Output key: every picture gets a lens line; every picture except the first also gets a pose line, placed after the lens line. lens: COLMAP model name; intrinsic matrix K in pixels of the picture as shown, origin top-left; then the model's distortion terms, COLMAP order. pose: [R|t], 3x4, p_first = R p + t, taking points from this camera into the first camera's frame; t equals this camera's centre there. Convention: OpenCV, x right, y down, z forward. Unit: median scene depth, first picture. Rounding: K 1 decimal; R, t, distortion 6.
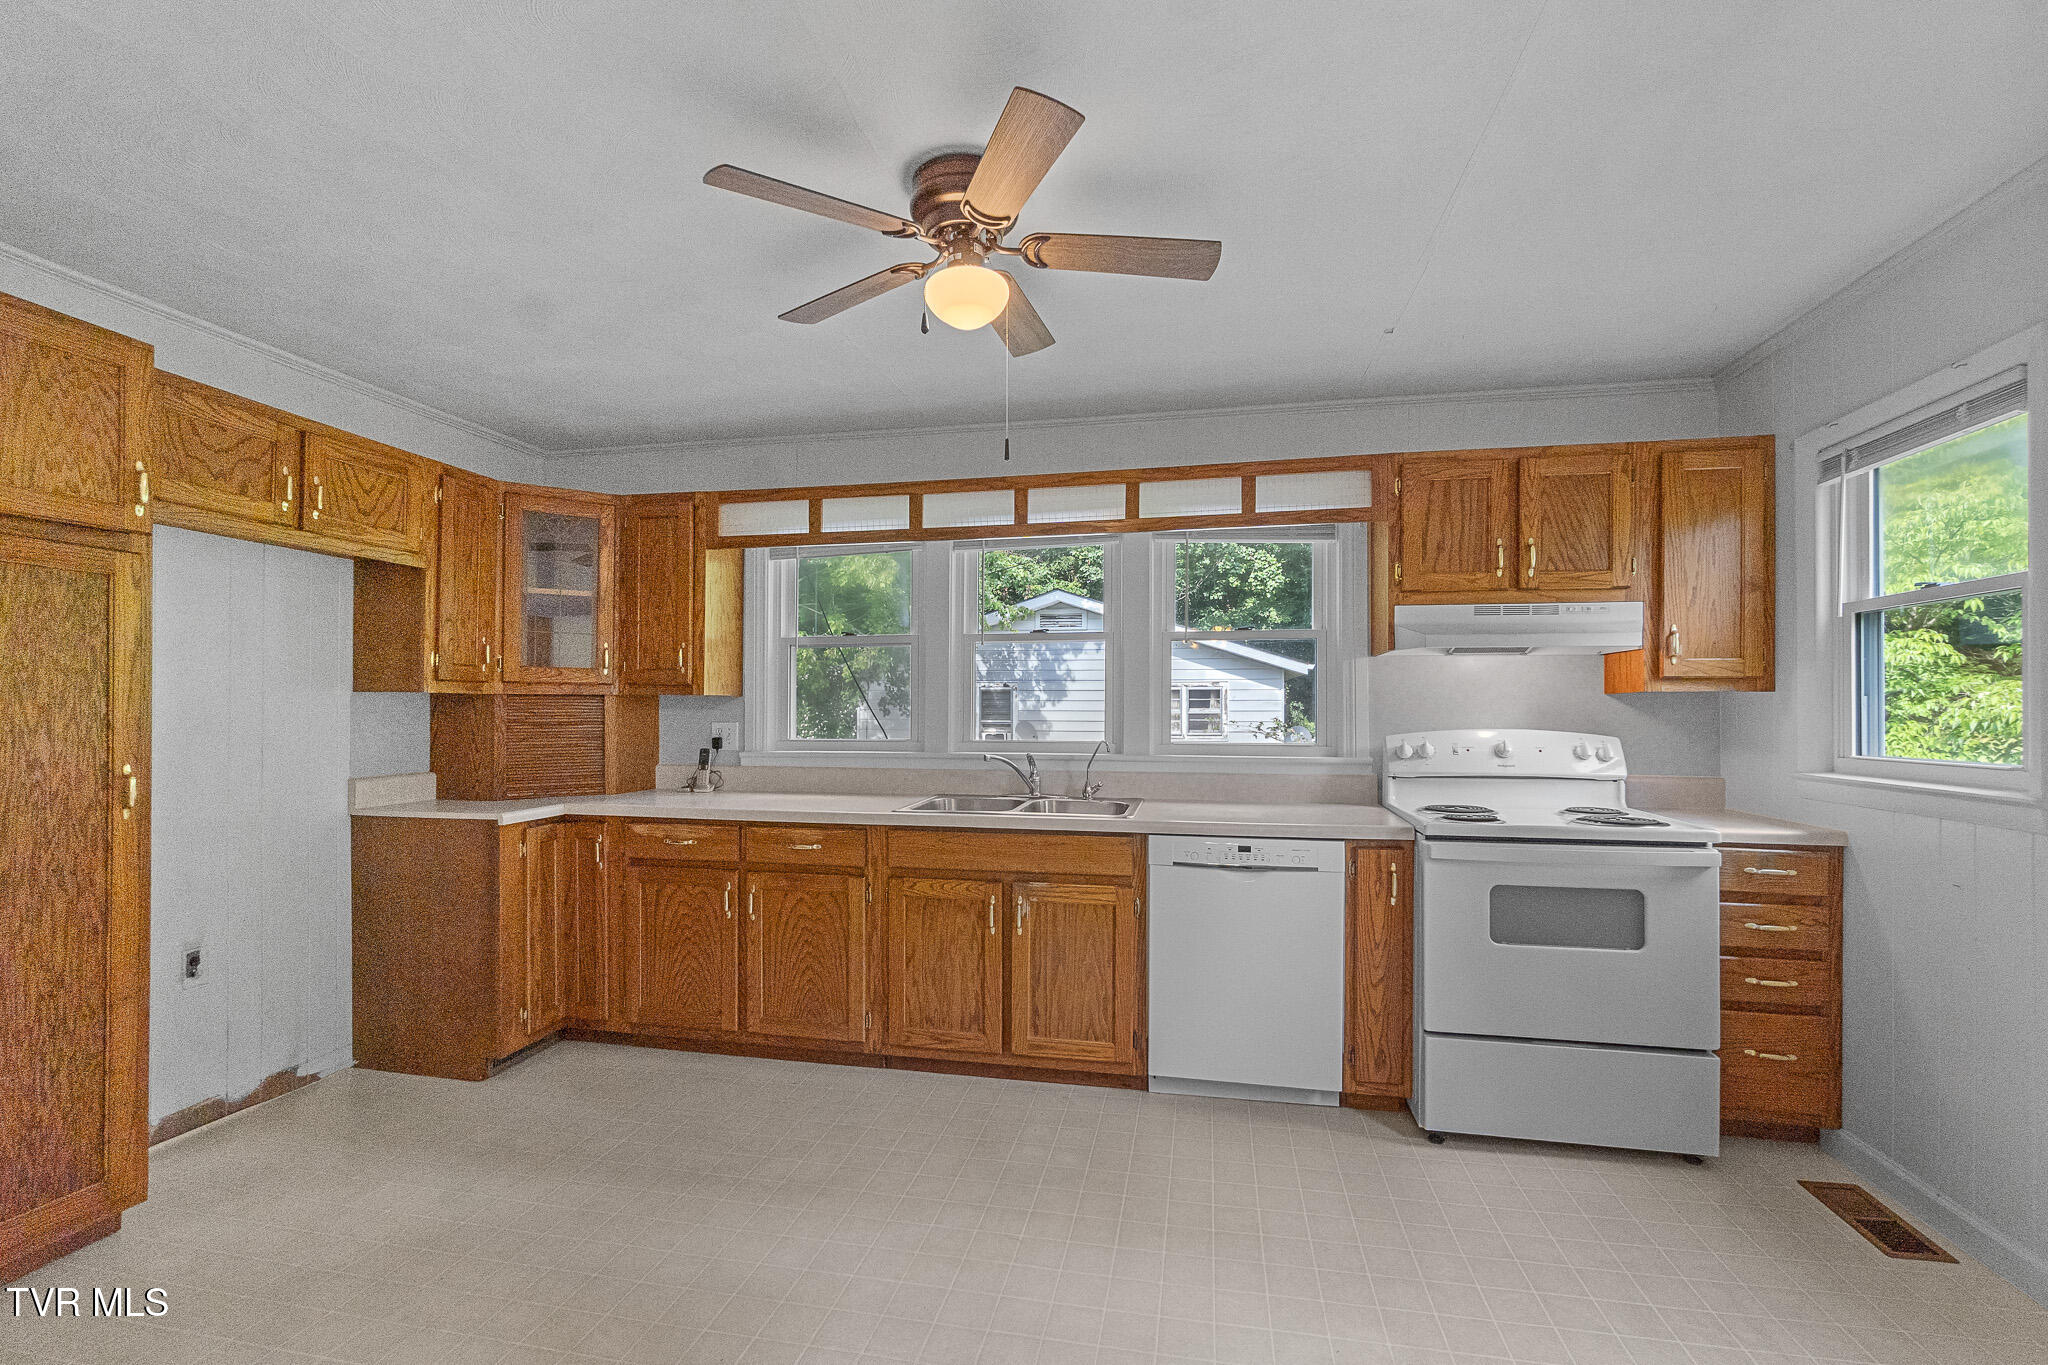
lens RADIAL K [[897.4, 0, 1025.4], [0, 897.4, 705.1], [0, 0, 1]] dist [-0.001730, 0.000248]
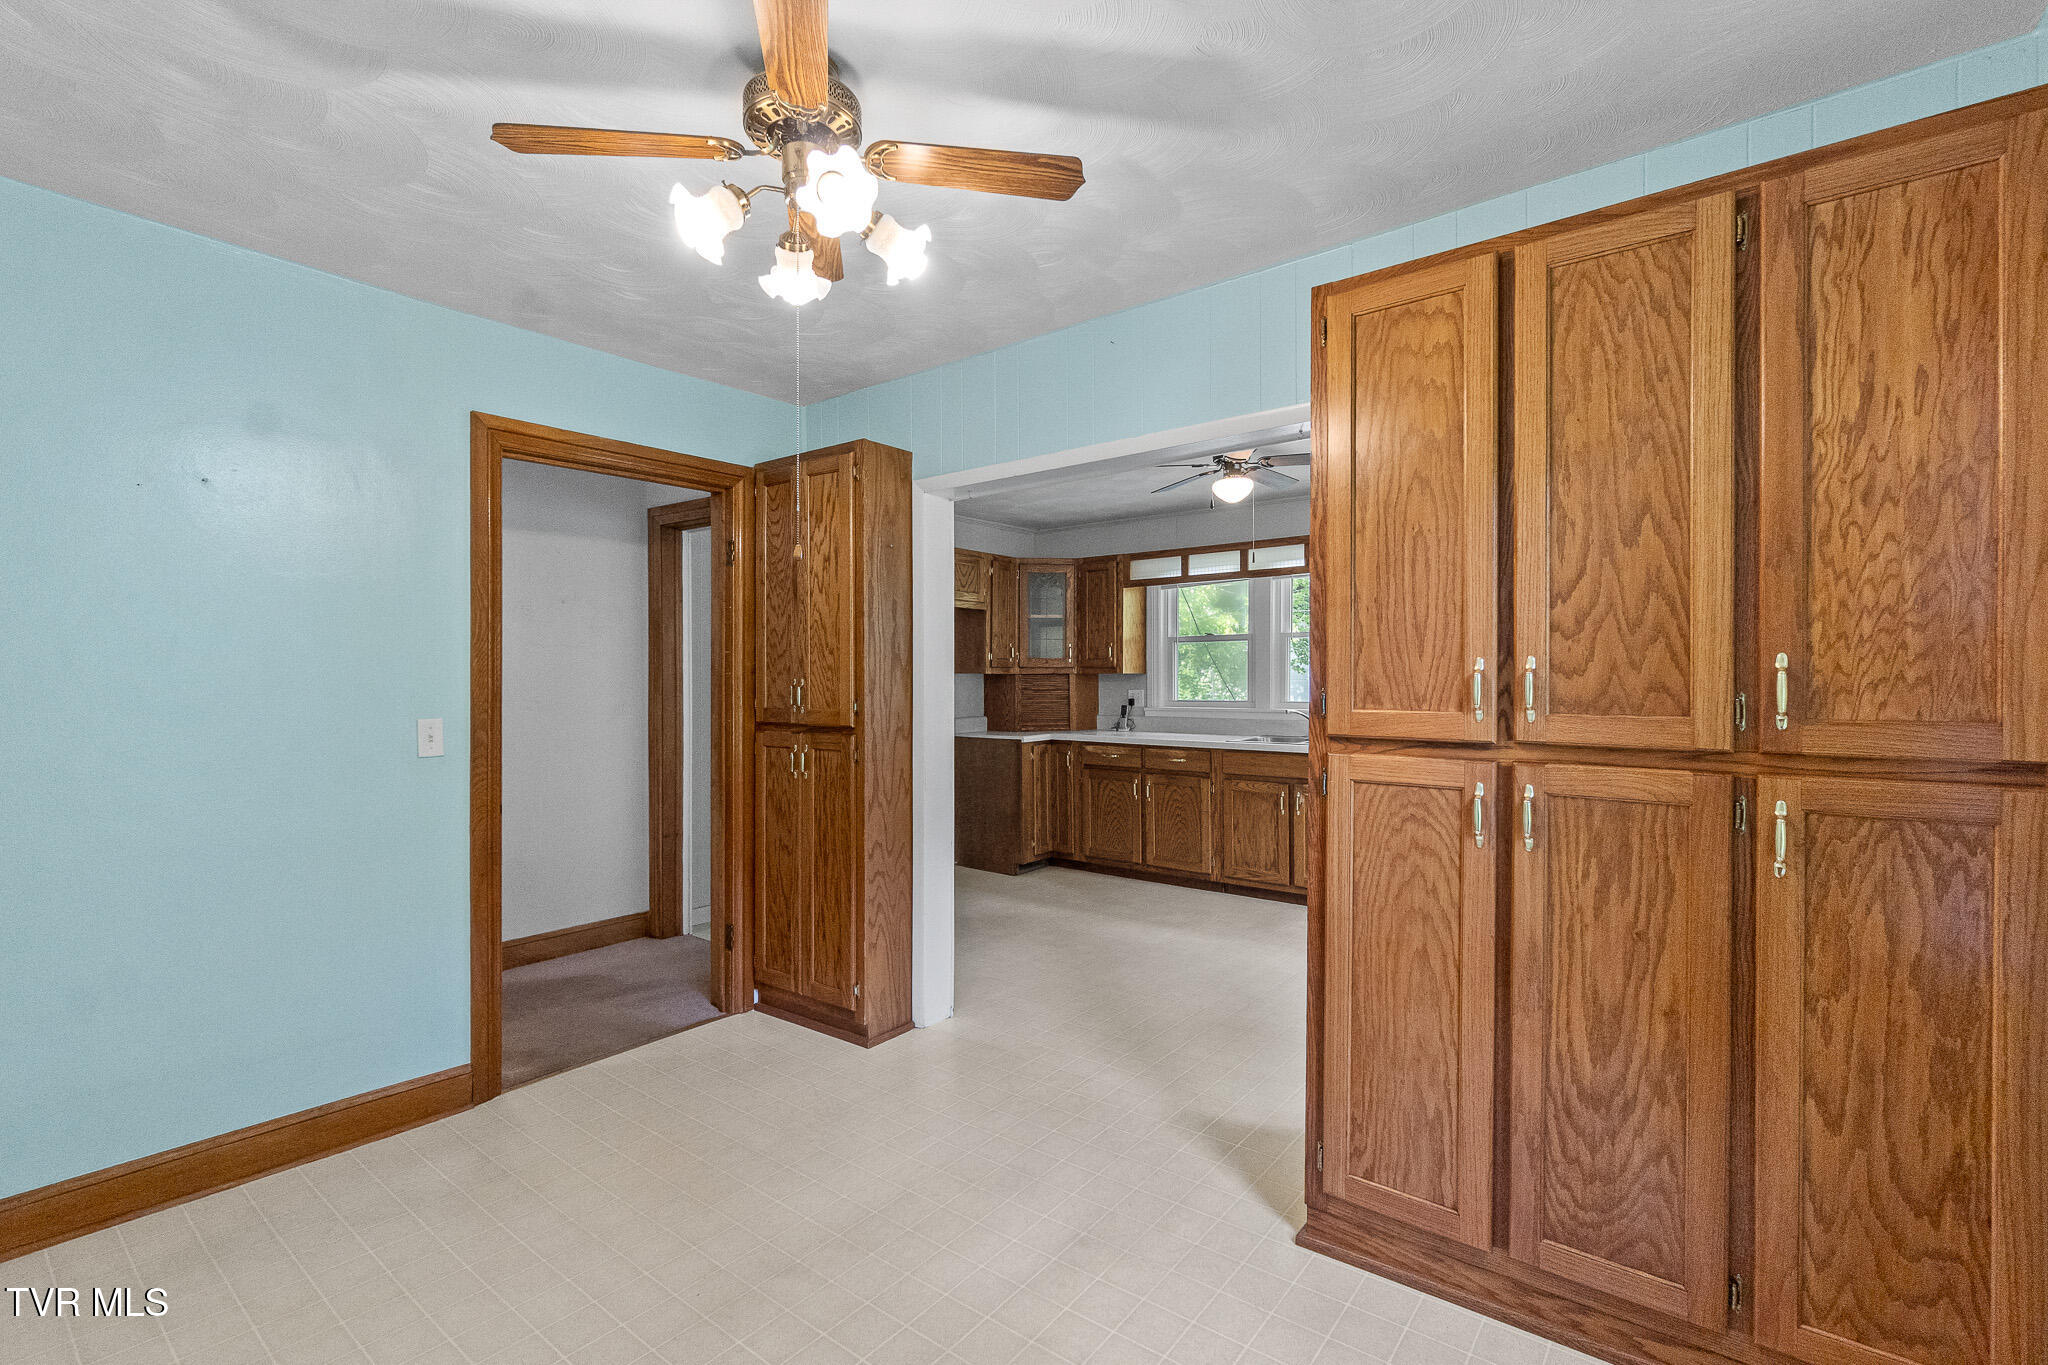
lens RADIAL K [[897.4, 0, 1023.6], [0, 897.4, 679.0], [0, 0, 1]] dist [-0.001730, 0.000248]
pose [[0.891775, -0.005297, -0.452449, 0.277217], [0.007257, 0.999970, 0.002595, -0.007351], [0.452422, -0.005598, 0.891787, -0.687387]]
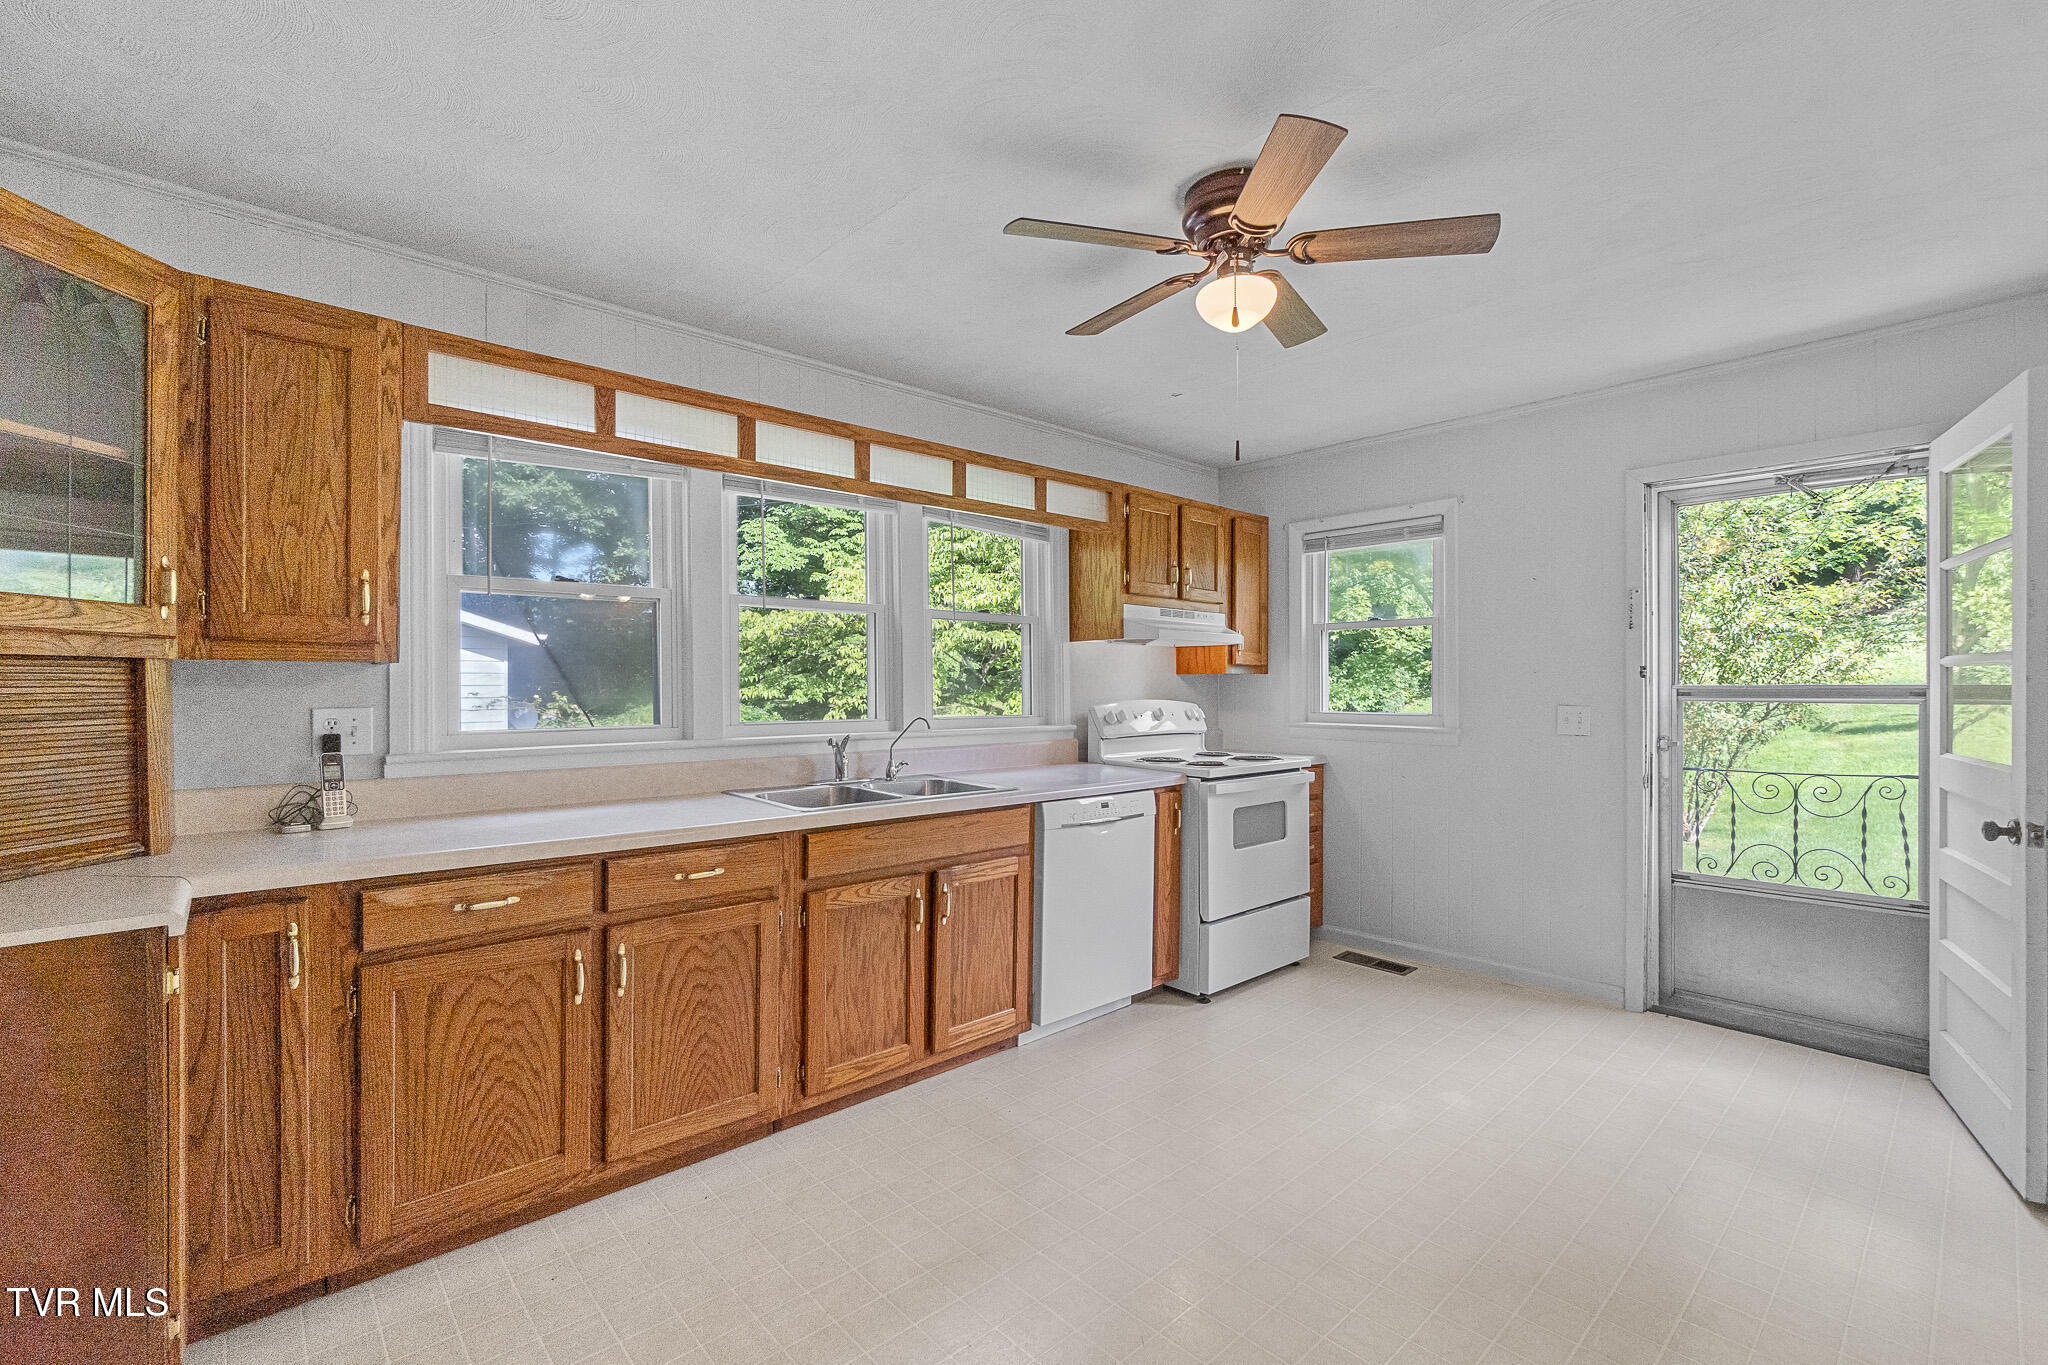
lens RADIAL K [[897.4, 0, 1029.9], [0, 897.4, 690.4], [0, 0, 1]] dist [-0.001730, 0.000248]
pose [[0.587785, -0.006414, 0.808992, -0.670019], [-0.004493, 0.999927, 0.011192, -0.001698], [-0.809005, -0.010213, 0.587713, 0.348354]]
